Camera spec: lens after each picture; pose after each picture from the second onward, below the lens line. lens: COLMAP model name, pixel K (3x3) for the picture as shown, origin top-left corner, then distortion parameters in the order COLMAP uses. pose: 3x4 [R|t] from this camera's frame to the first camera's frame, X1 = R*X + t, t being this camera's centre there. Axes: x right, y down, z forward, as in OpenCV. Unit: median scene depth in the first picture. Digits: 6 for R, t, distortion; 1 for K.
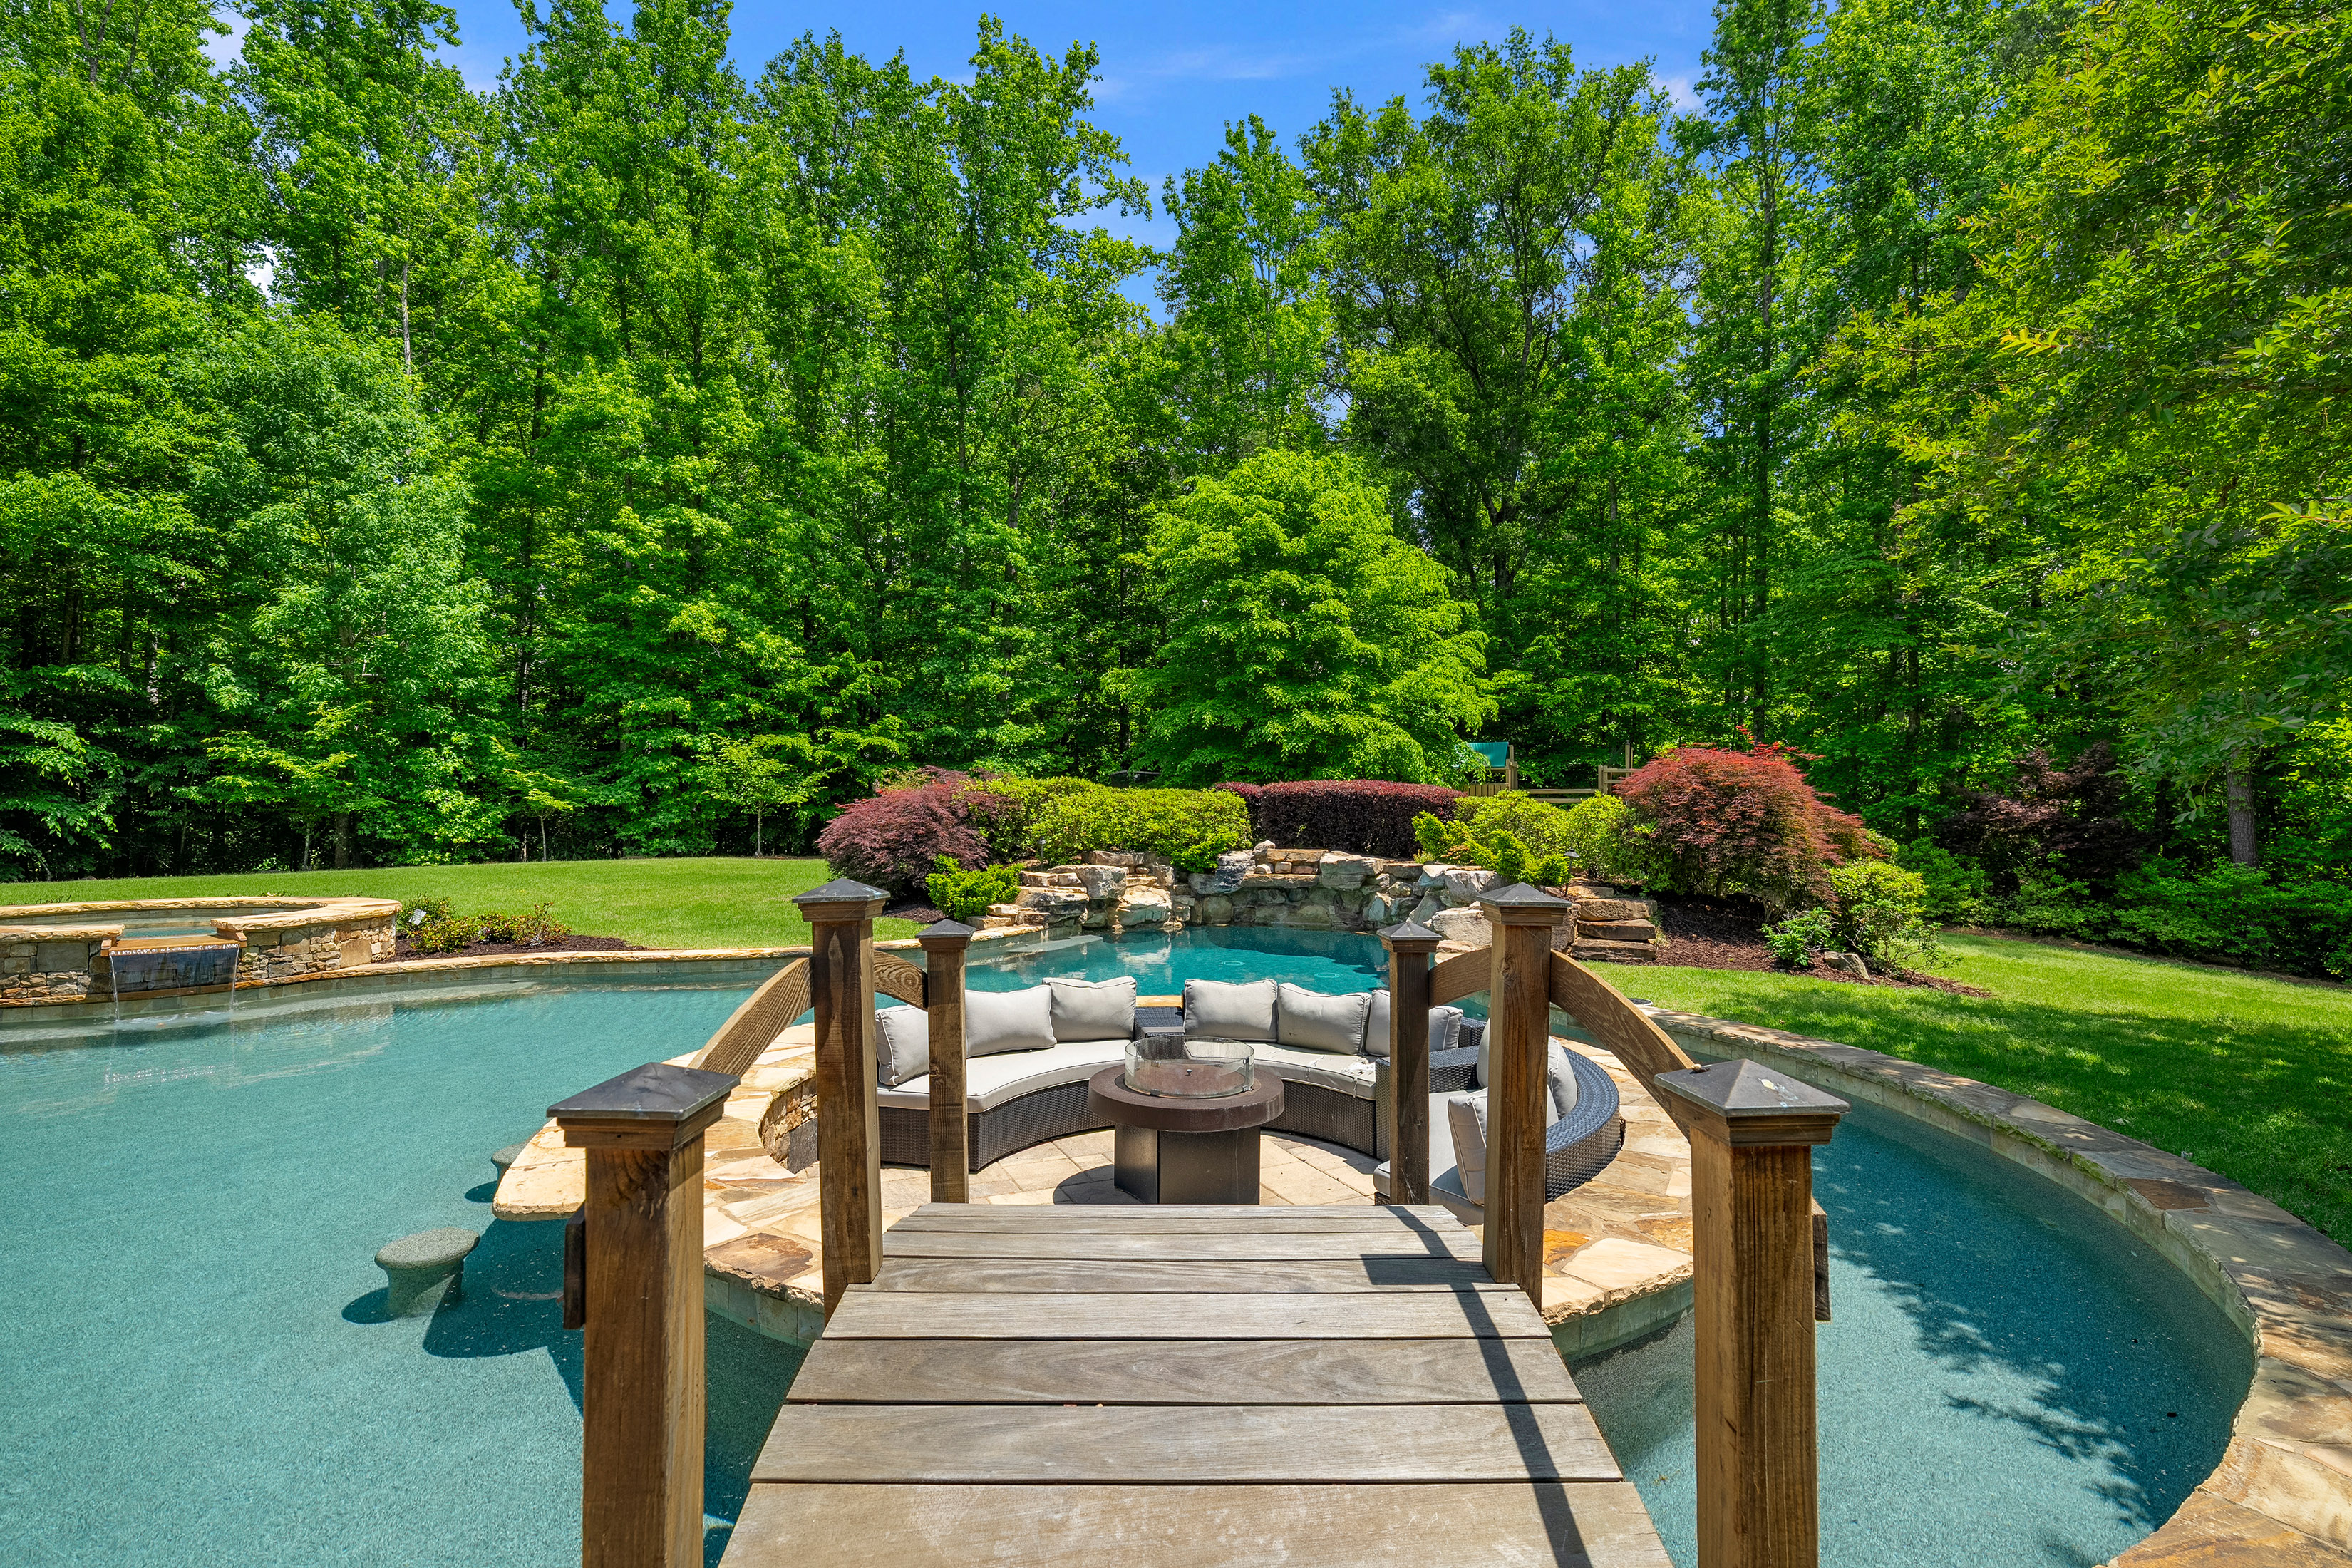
lens RADIAL K [[1044.5, 0, 1183.4], [0, 1044.5, 781.5], [0, 0, 1]] dist [0.005297, 0.000004]
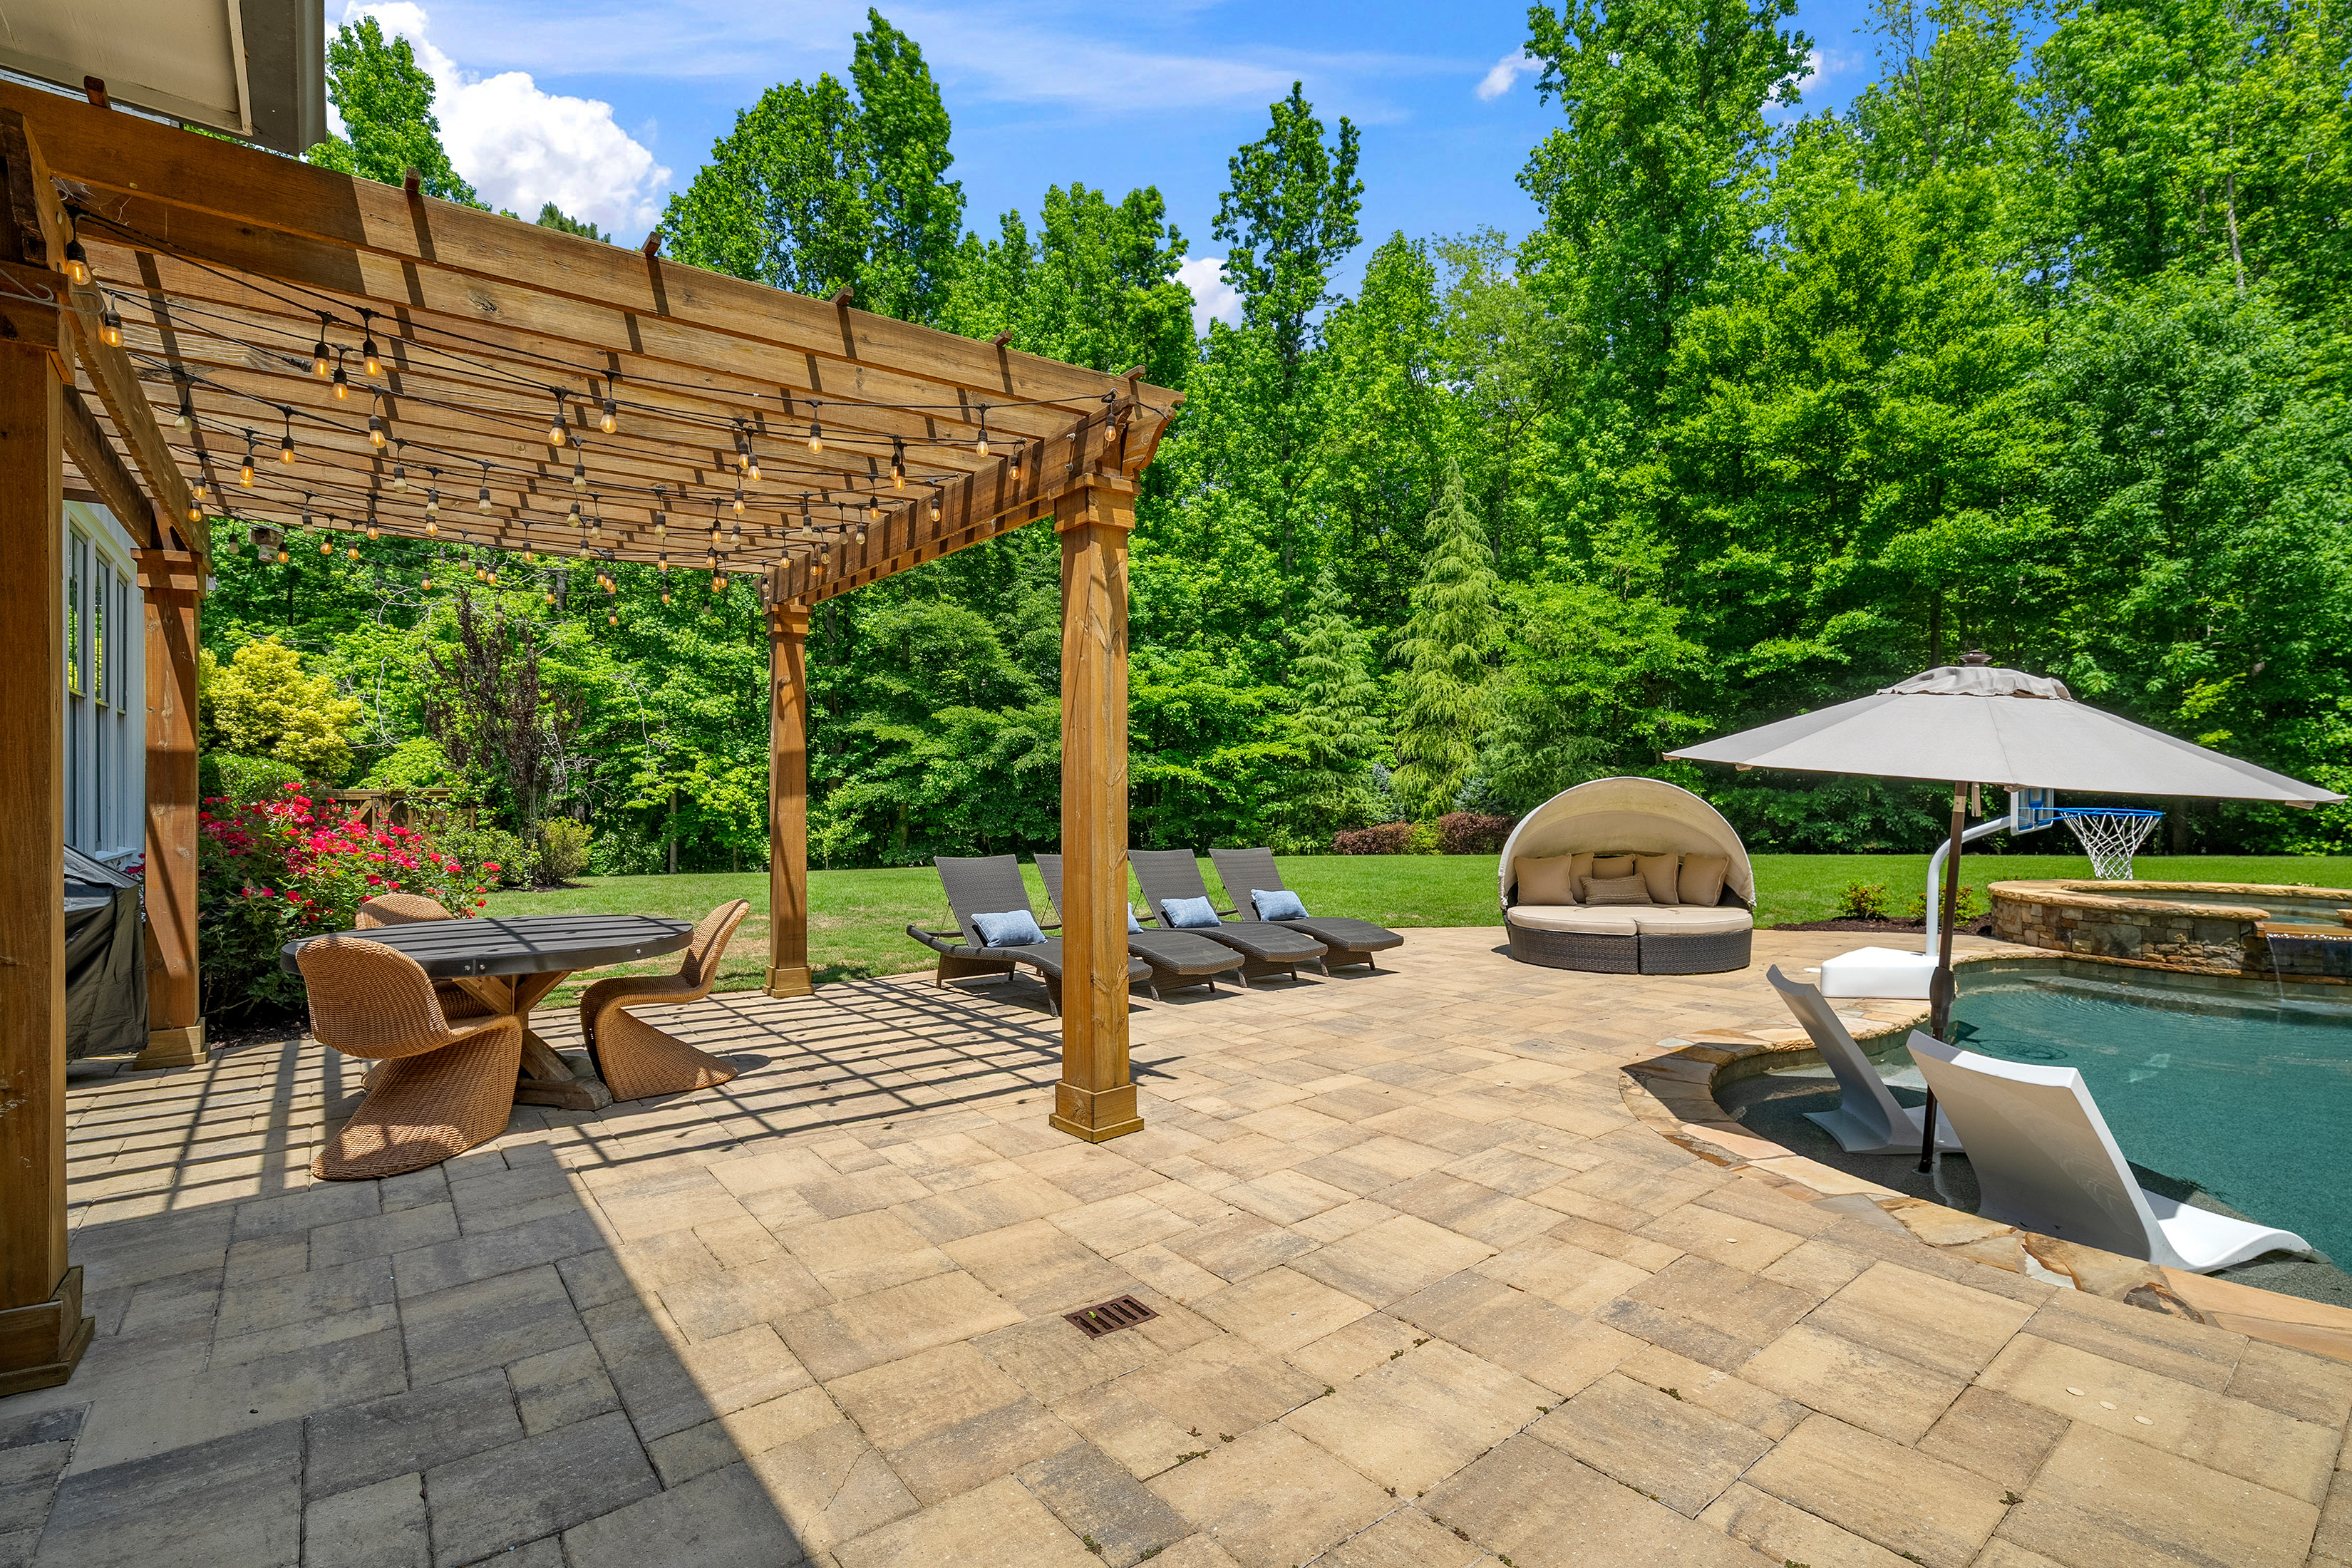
lens RADIAL K [[1068.3, 0, 1176.0], [0, 1068.3, 784.0], [0, 0, 1]] dist [0.000865, -0.000173]
pose [[0.204427, -0.016569, -0.978742, -0.062941], [0.039225, 0.999192, -0.008723, -0.008173], [0.978096, -0.036608, 0.204912, -0.104142]]
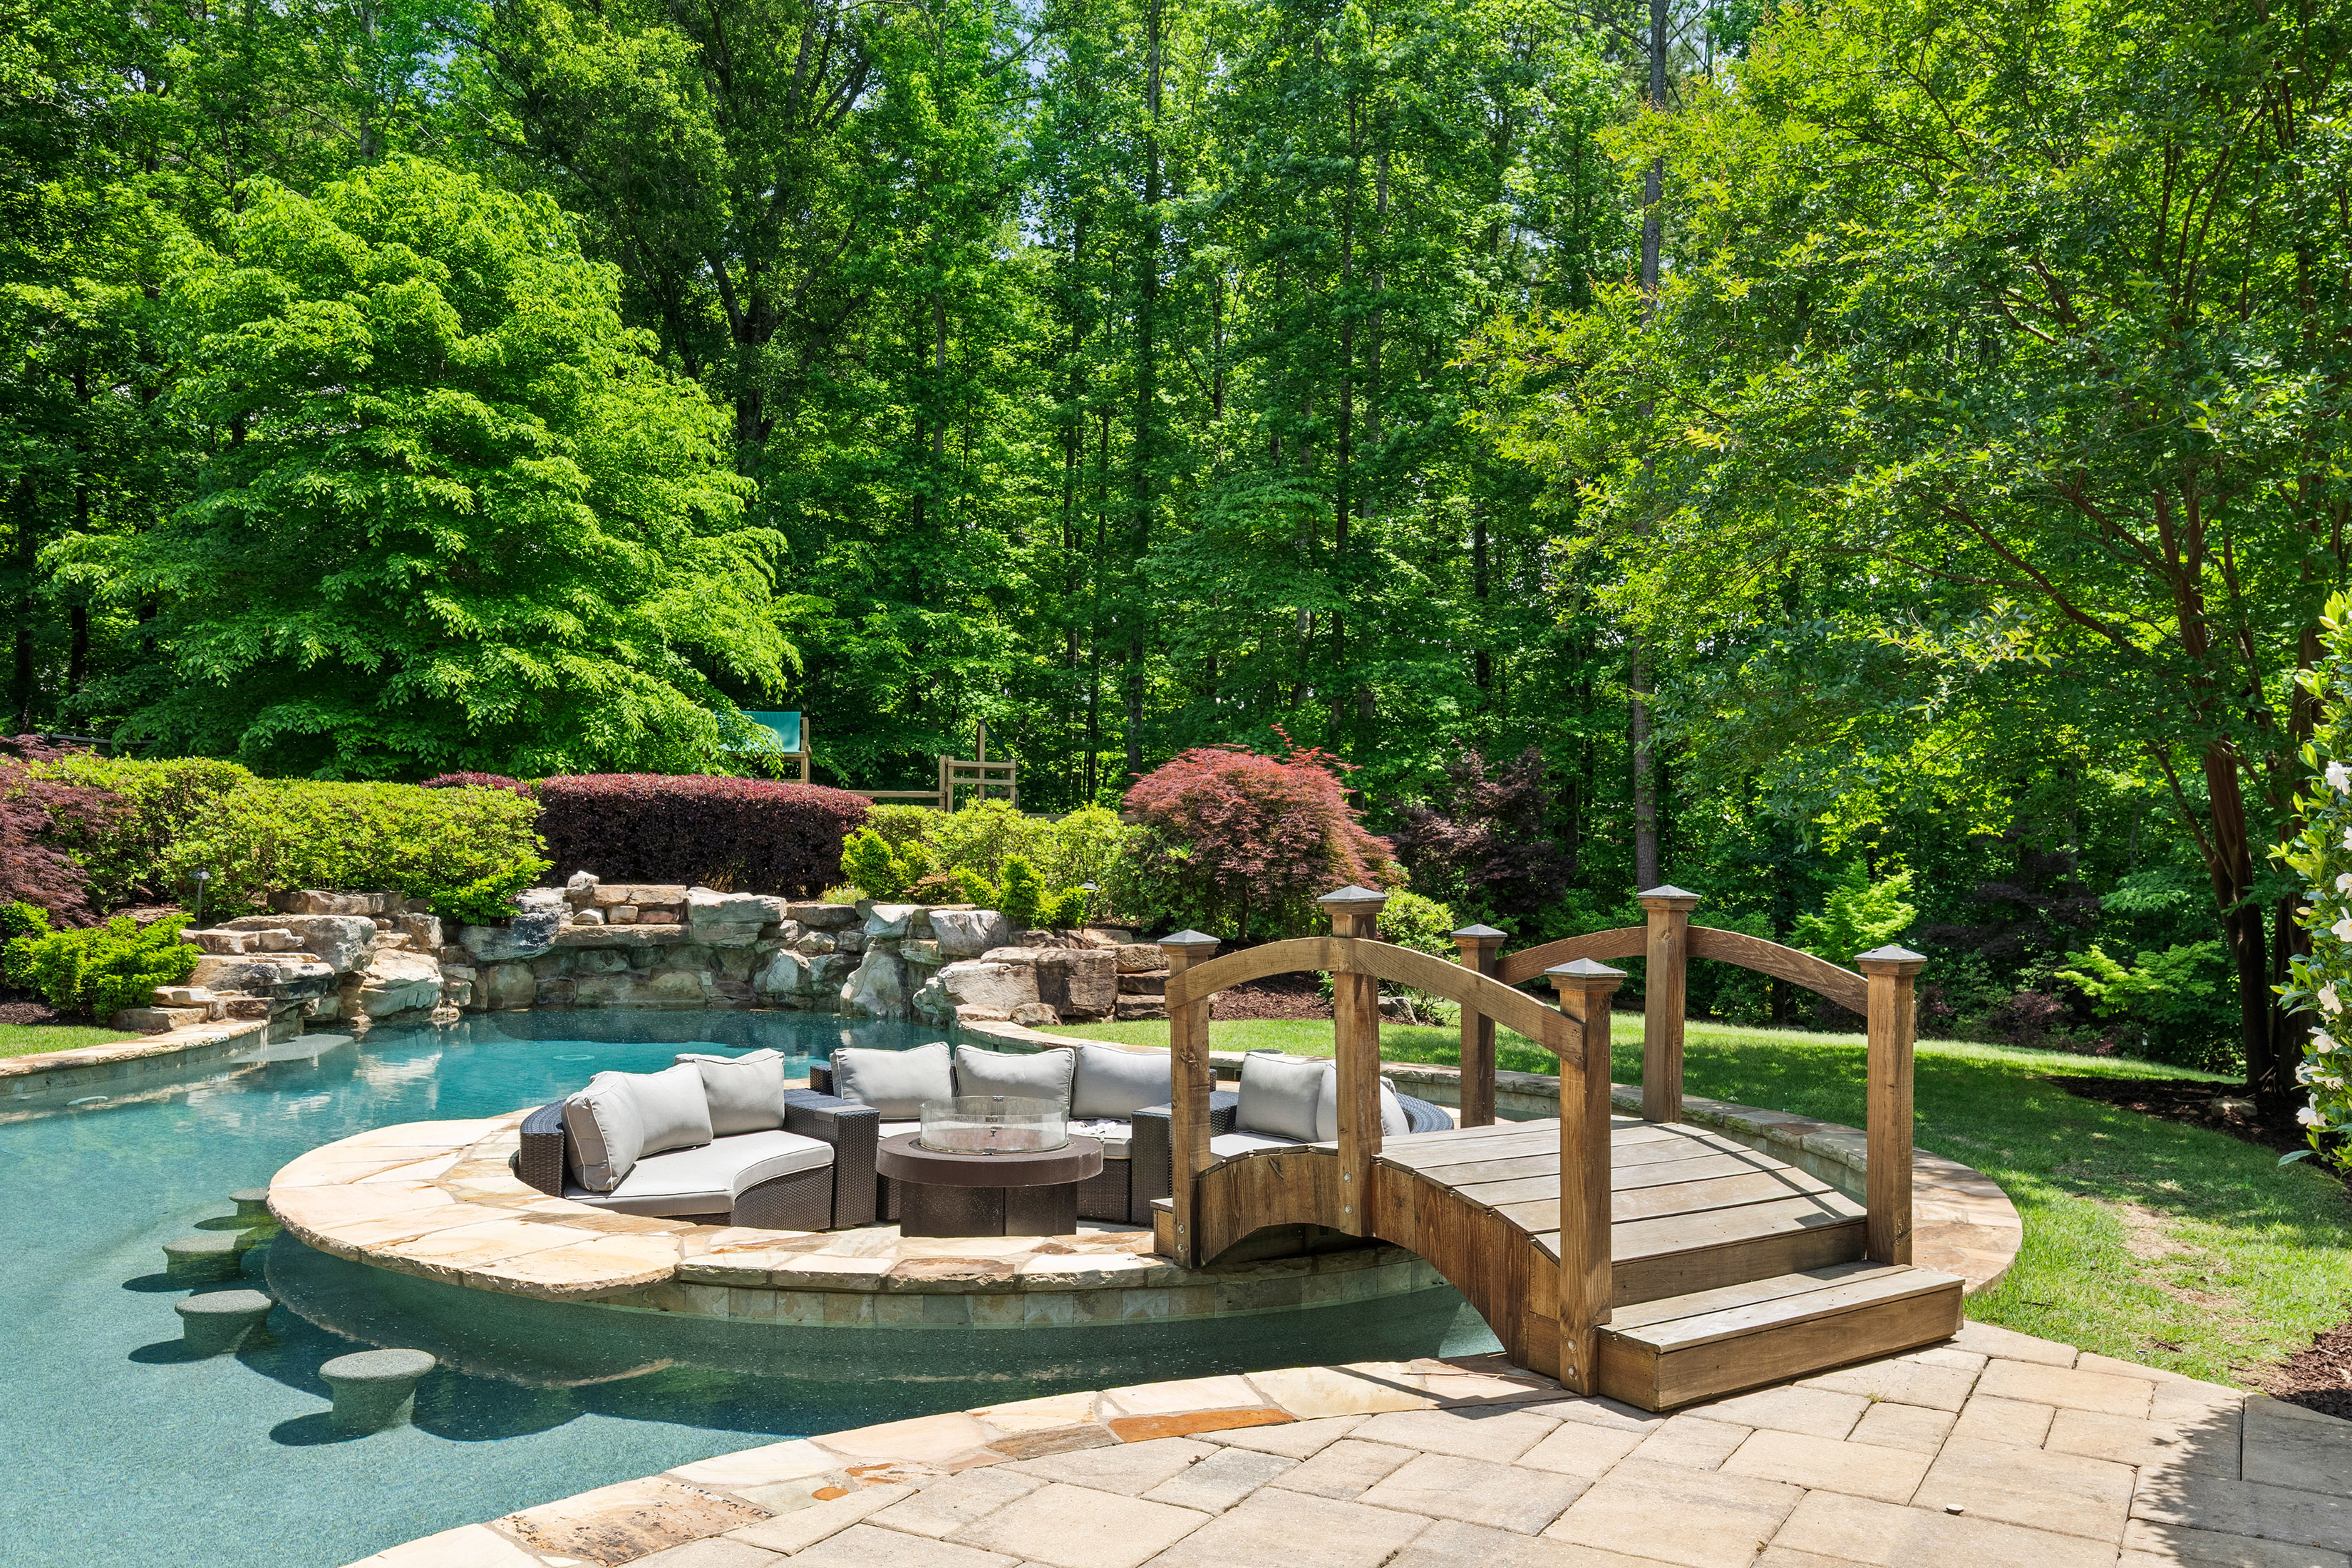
lens RADIAL K [[1924.5, 0, 1216.3], [0, 1924.5, 827.9], [0, 0, 1]] dist [-0.000141, 0.000236]
pose [[0.820643, 0.008179, 0.571383, -0.186672], [-0.026828, 0.999346, 0.024226, -0.004721], [-0.570812, -0.035210, 0.820326, -0.100907]]
